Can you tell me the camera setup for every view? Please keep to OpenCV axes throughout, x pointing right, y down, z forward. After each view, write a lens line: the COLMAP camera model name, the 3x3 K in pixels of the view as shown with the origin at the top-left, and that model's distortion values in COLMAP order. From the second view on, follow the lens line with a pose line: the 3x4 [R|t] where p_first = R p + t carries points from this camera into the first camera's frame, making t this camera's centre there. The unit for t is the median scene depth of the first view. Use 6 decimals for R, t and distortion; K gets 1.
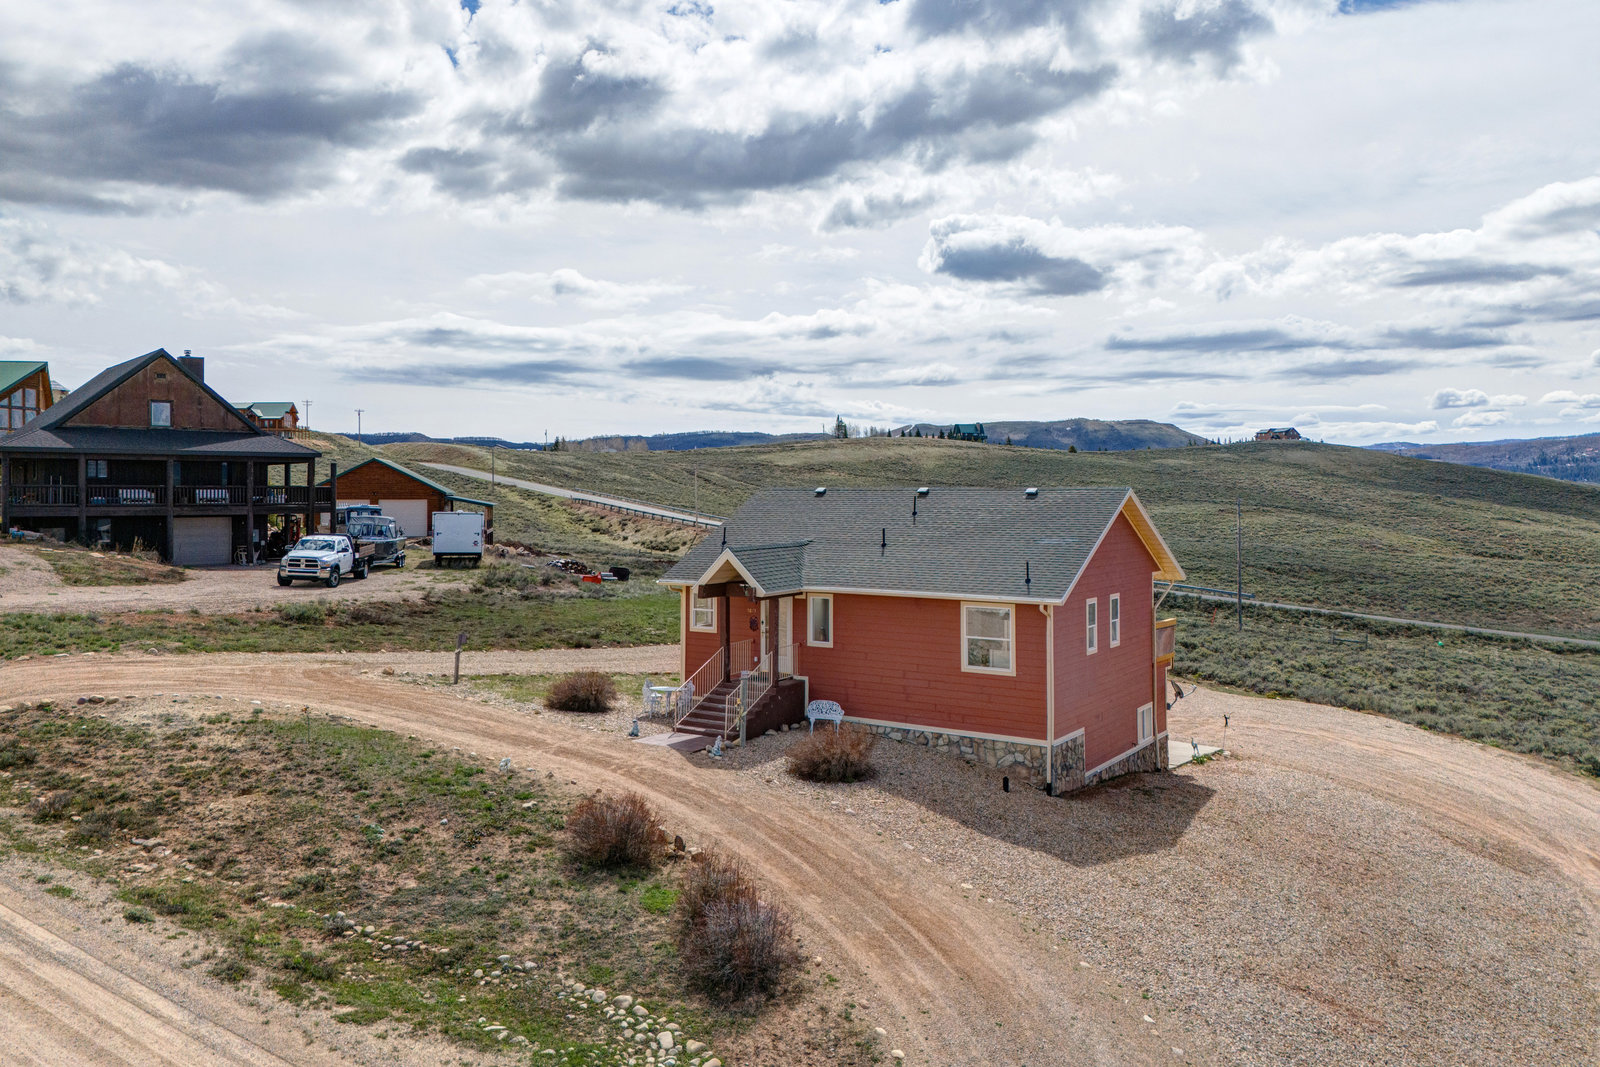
lens RADIAL K [[1238.0, 0, 780.5], [0, 1238.0, 465.4], [0, 0, 1]] dist [0.096955, -0.124069]
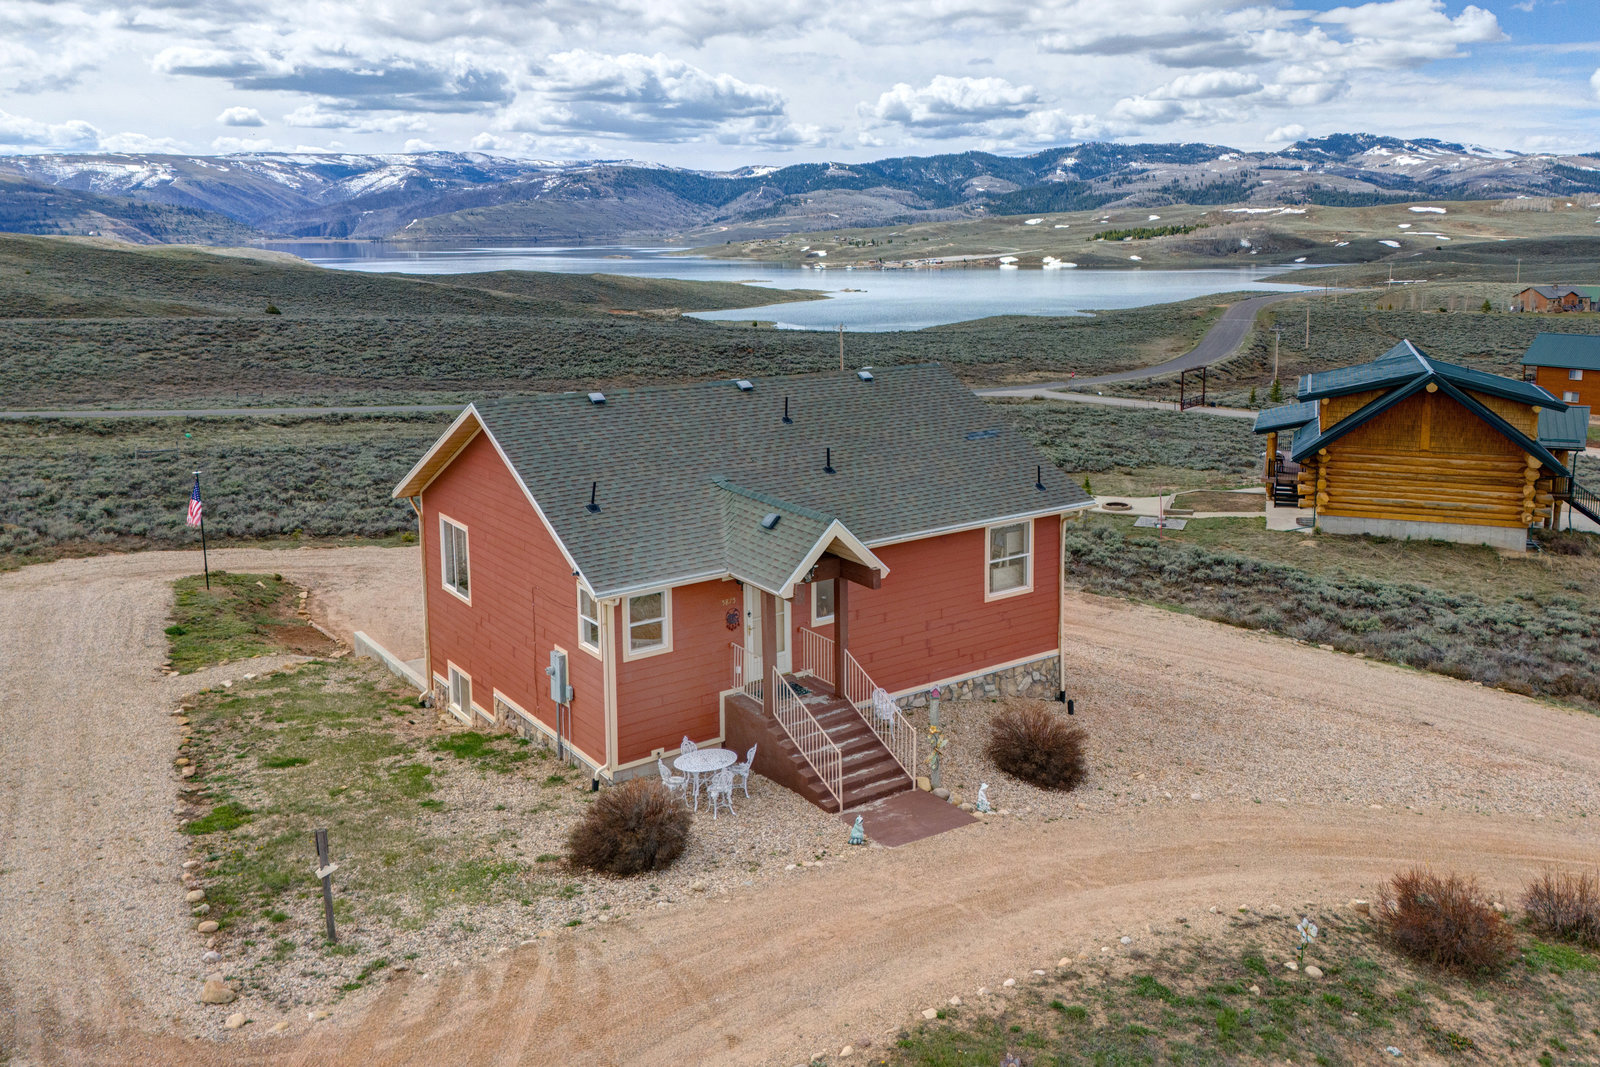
lens RADIAL K [[1301.7, 0, 859.2], [0, 1301.7, 431.2], [0, 0, 1]] dist [0.105153, -0.138236]
pose [[0.347461, -0.148333, 0.925888, -0.678839], [-0.016698, 0.986273, 0.164274, -0.094613], [-0.937546, -0.072539, 0.340215, 0.758796]]
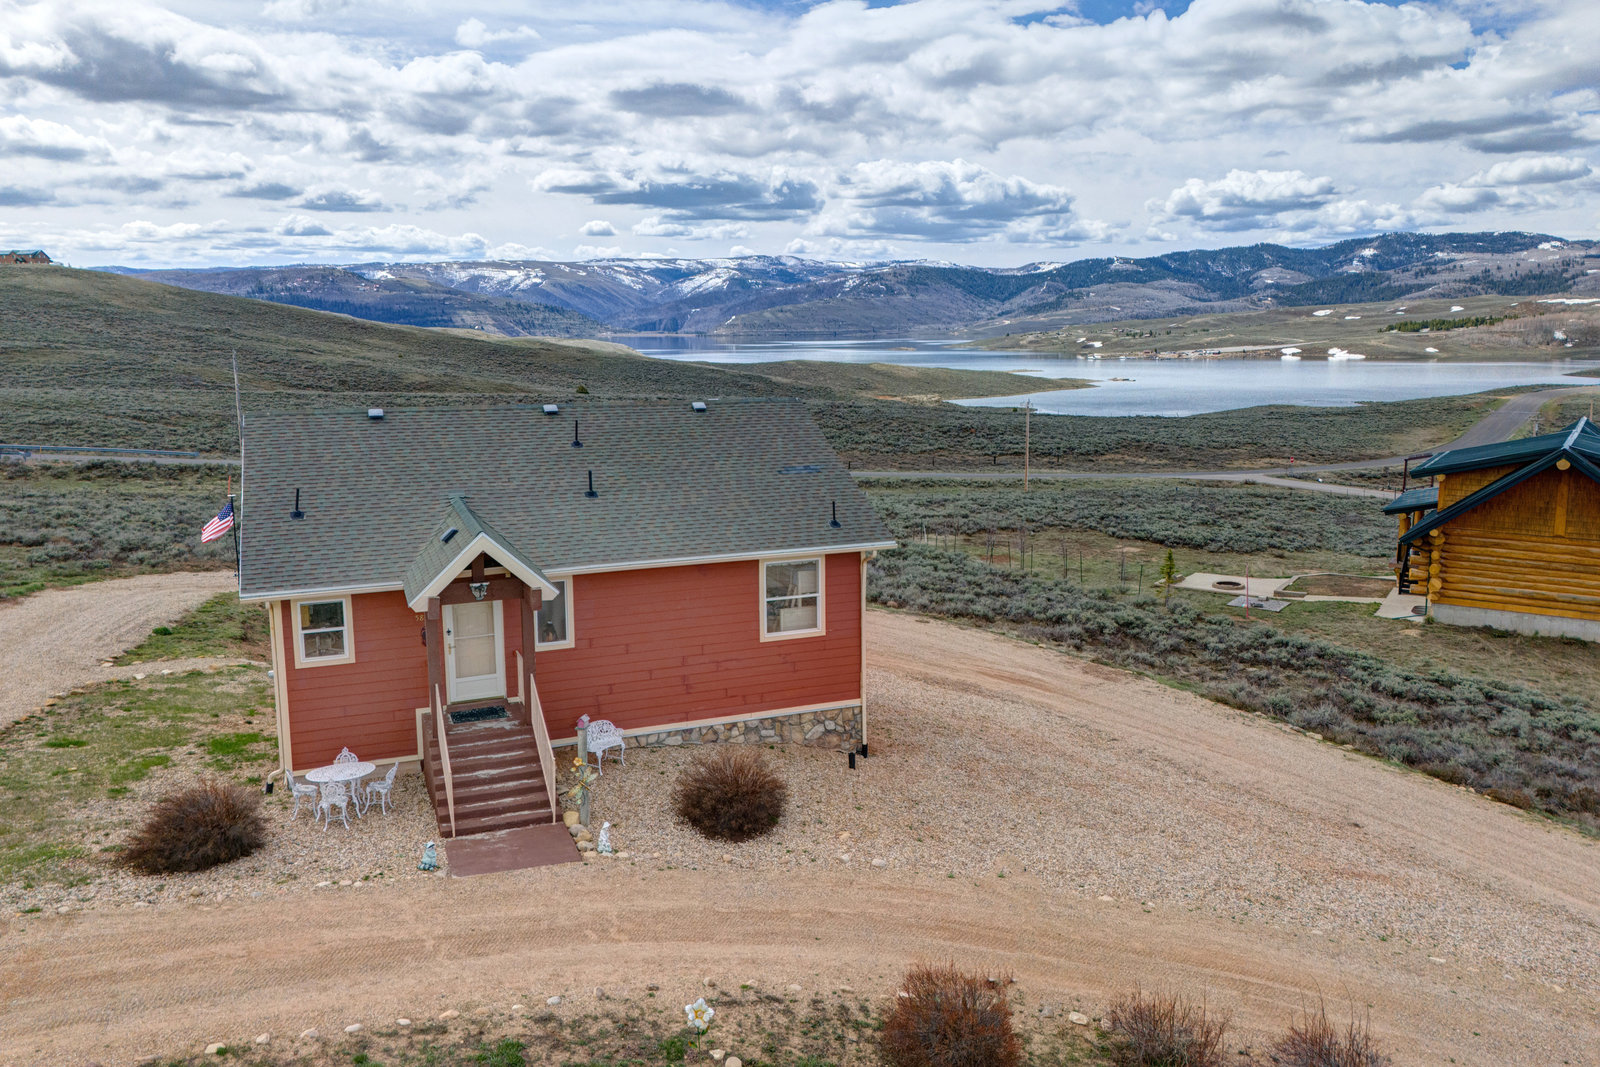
lens RADIAL K [[1223.3, 0, 823.1], [0, 1223.3, 516.3], [0, 0, 1]] dist [0.087202, -0.098331]
pose [[0.568985, -0.132904, 0.811537, -0.452277], [-0.013491, 0.985212, 0.170805, -0.050426], [-0.822237, -0.108134, 0.558778, 0.512788]]
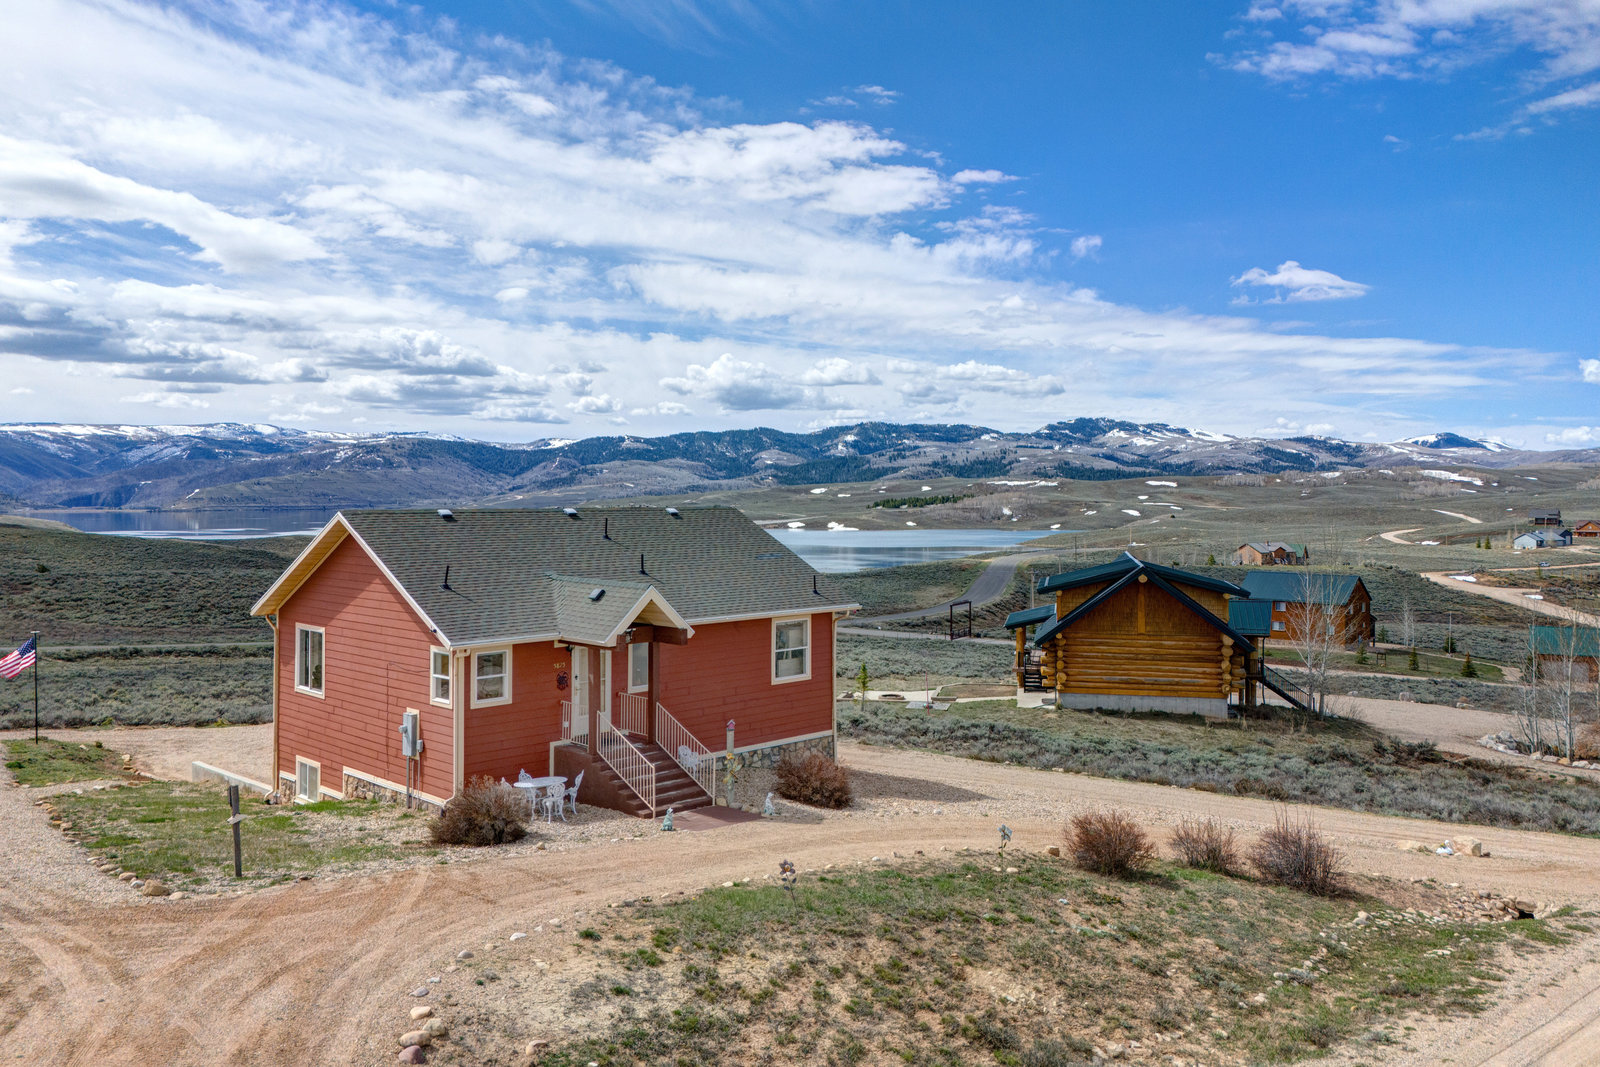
lens RADIAL K [[1243.3, 0, 846.4], [0, 1243.3, 493.5], [0, 0, 1]] dist [0.095754, -0.115191]
pose [[0.199943, -0.000128, 0.979808, -0.840311], [-0.020834, 0.999773, 0.004382, -0.001476], [-0.979586, -0.021289, 0.199895, 0.709146]]
